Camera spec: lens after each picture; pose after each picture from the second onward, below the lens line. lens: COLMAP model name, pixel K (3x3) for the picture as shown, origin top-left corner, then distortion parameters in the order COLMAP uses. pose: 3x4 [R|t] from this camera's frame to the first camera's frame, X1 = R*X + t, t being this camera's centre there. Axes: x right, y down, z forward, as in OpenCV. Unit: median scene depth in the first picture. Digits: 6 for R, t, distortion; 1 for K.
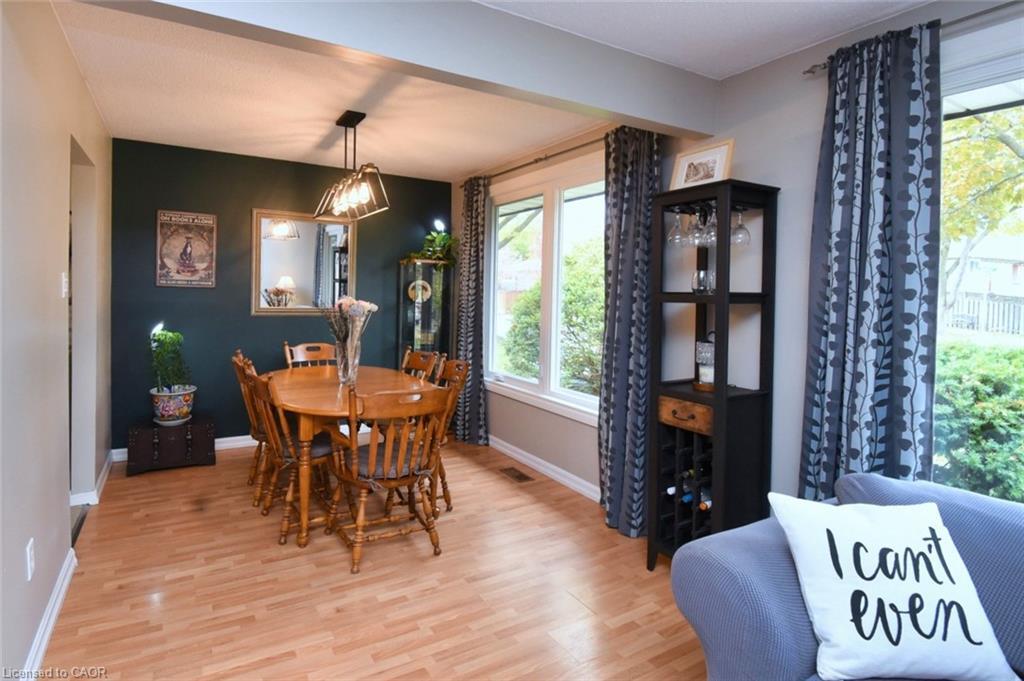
lens RADIAL K [[508.5, 0, 447.0], [0, 508.5, 303.7], [0, 0, 1]] dist [0.000174, -0.010330]
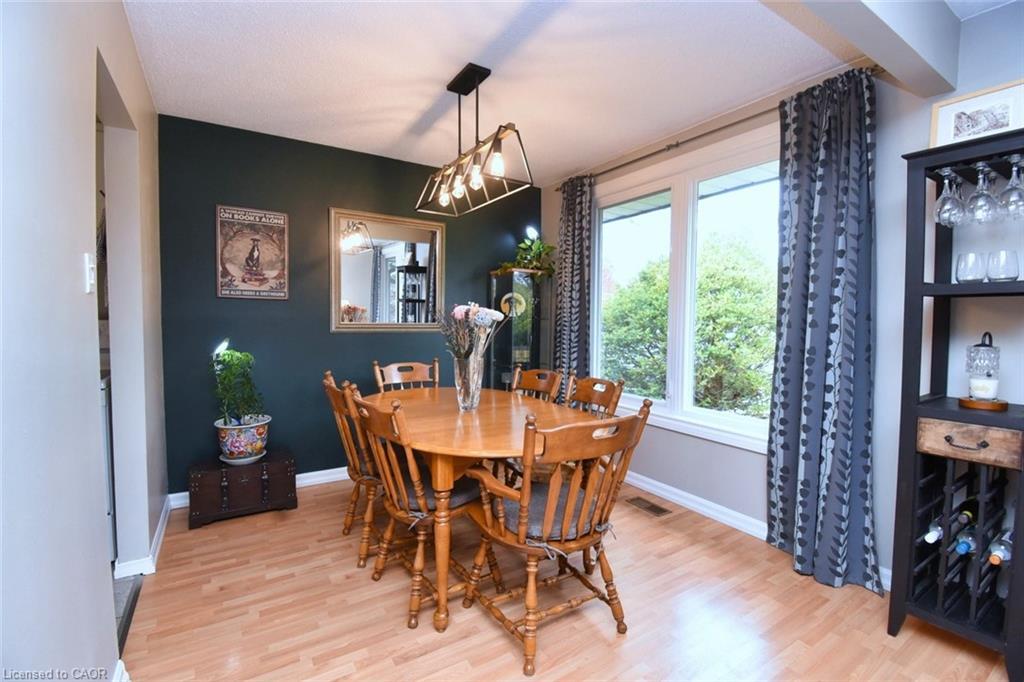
lens RADIAL K [[451.6, 0, 501.3], [0, 451.6, 341.1], [0, 0, 1]] dist [-0.008478, -0.007871]
pose [[0.997745, -0.015487, 0.065305, -0.207277], [0.013878, 0.999591, 0.025012, 0.033153], [-0.065666, -0.024049, 0.997552, 0.305912]]
